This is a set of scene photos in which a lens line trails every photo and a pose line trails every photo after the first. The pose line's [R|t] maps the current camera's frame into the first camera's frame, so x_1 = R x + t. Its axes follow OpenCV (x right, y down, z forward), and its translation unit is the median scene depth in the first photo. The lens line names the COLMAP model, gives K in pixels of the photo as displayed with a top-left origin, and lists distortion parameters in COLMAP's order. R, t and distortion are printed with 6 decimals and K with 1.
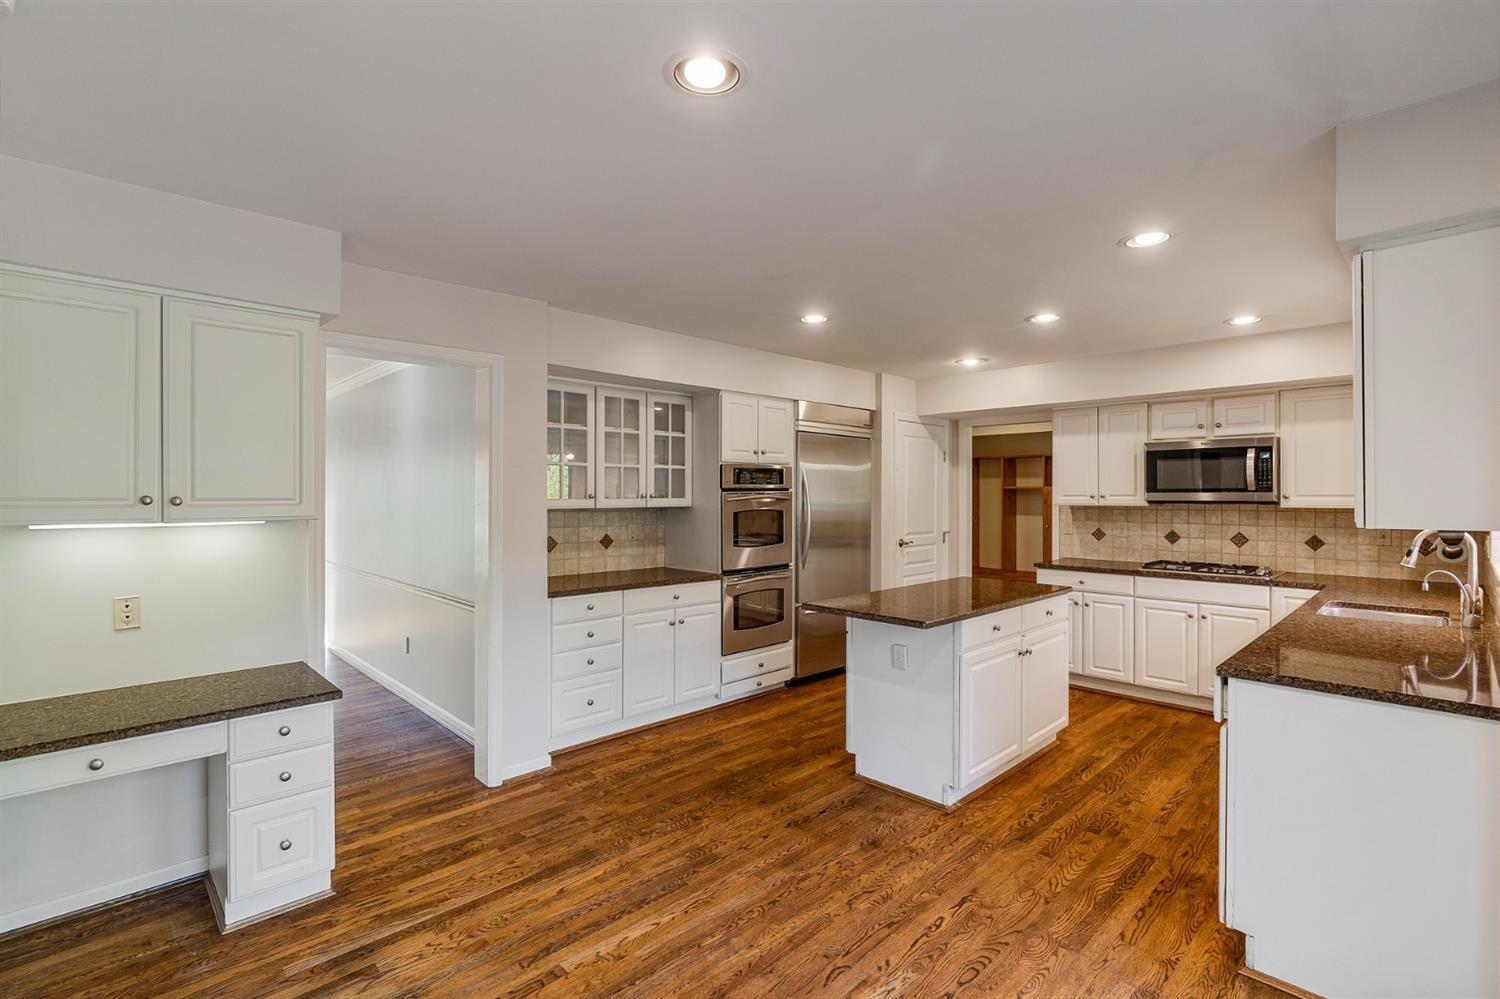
lens RADIAL K [[696.0, 0, 751.3], [0, 696.0, 495.3], [0, 0, 1]] dist [0.001888, 0.000351]
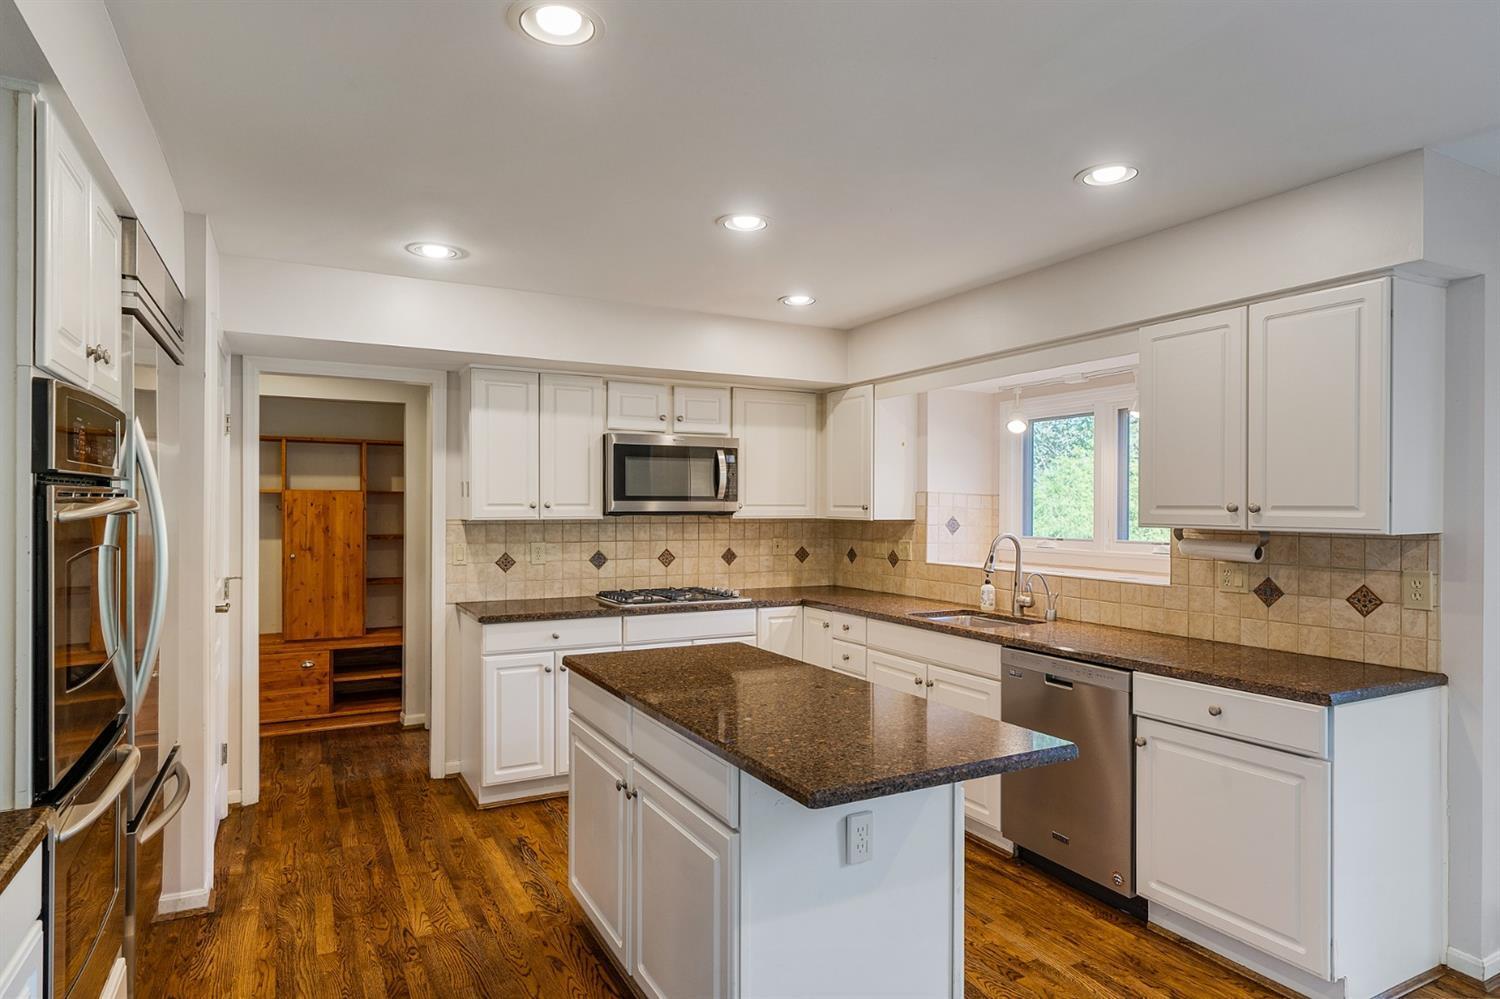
lens RADIAL K [[851.4, 0, 749.3], [0, 851.4, 512.9], [0, 0, 1]] dist [-0.002604, -0.000346]
pose [[0.286170, -0.005238, 0.958165, -0.250606], [-0.000881, 0.999983, 0.005730, 0.003875], [-0.958178, -0.002484, 0.286160, 0.614662]]
